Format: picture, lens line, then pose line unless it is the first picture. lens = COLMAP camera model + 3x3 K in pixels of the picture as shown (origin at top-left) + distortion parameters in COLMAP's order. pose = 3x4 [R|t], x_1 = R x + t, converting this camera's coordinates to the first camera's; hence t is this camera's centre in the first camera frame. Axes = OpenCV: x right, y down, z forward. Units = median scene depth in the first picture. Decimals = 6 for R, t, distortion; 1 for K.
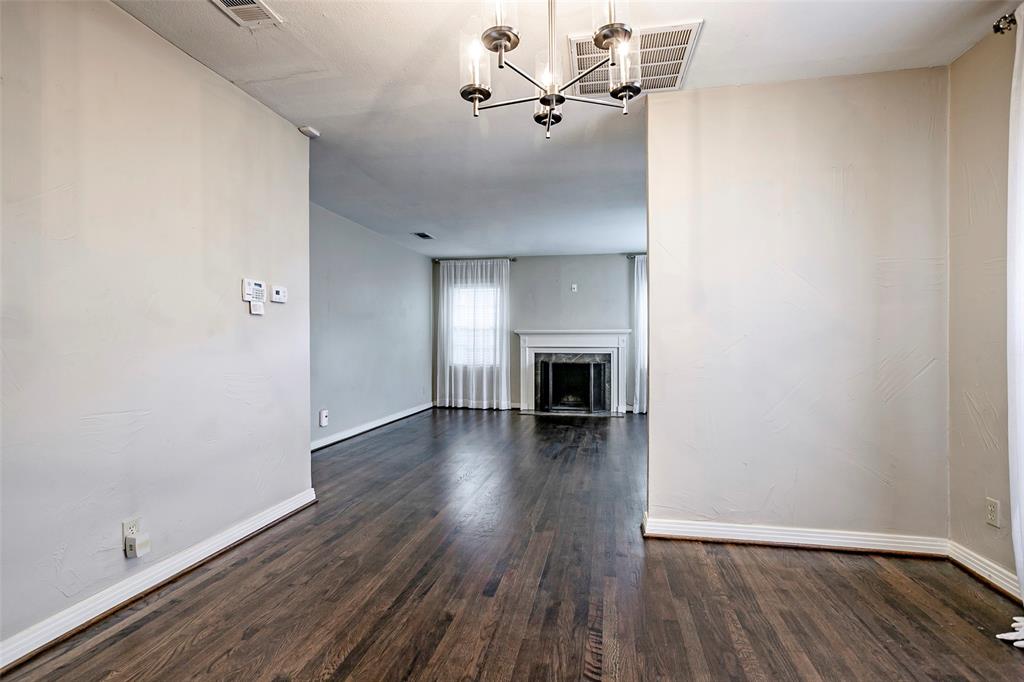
lens RADIAL K [[487.7, 0, 512.0], [0, 487.7, 341.0], [0, 0, 1]] dist [-0.025468, 0.001493]
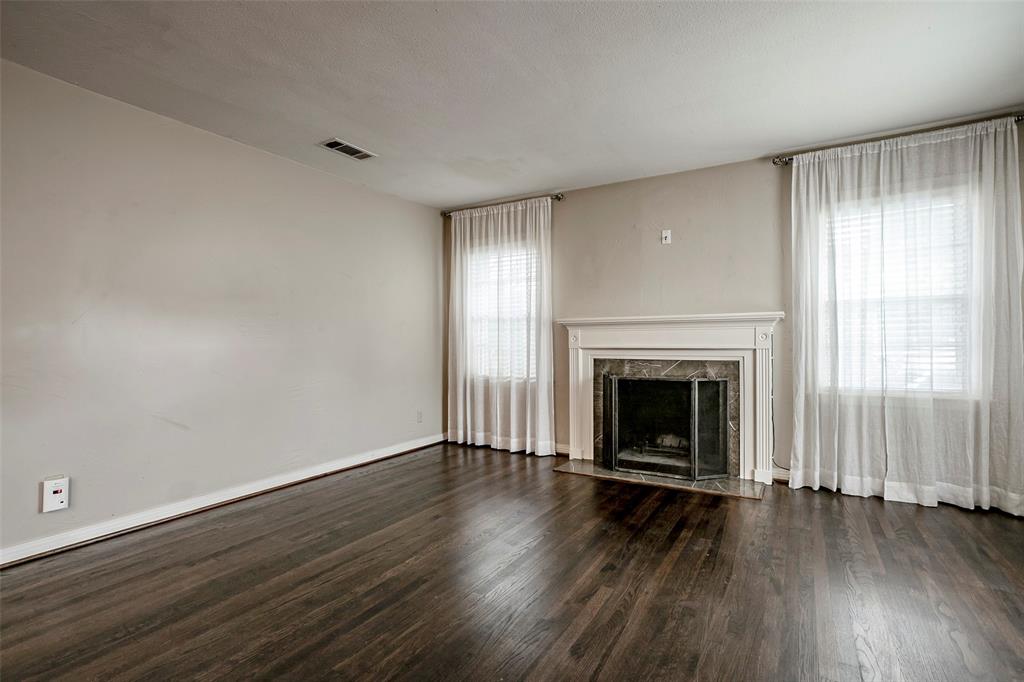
lens RADIAL K [[487.7, 0, 512.0], [0, 487.7, 341.0], [0, 0, 1]] dist [-0.025468, 0.001493]
pose [[0.940587, -0.006924, -0.339483, 0.147602], [0.009400, 0.999940, 0.005650, -0.000008], [0.339423, -0.008505, 0.940595, 0.440042]]
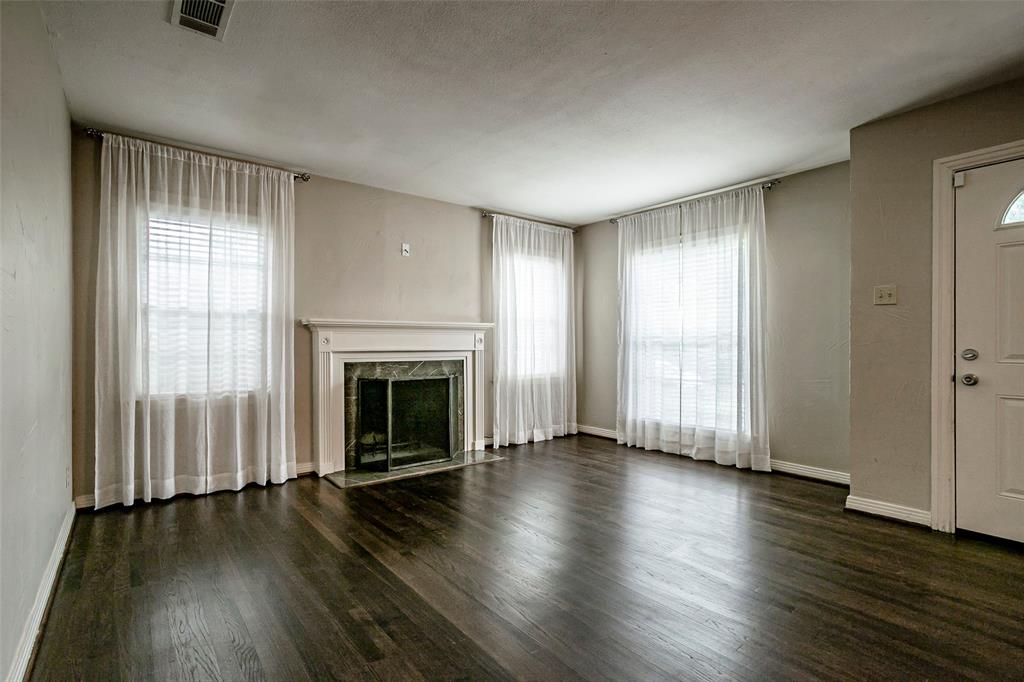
lens RADIAL K [[486.1, 0, 512.0], [0, 486.1, 341.0], [0, 0, 1]] dist [-0.059494, 0.041384]
pose [[0.648581, 0.002664, 0.761141, -0.231842], [-0.001750, 0.999996, -0.002008, 0.001602], [-0.761144, -0.000030, 0.648583, 0.521020]]
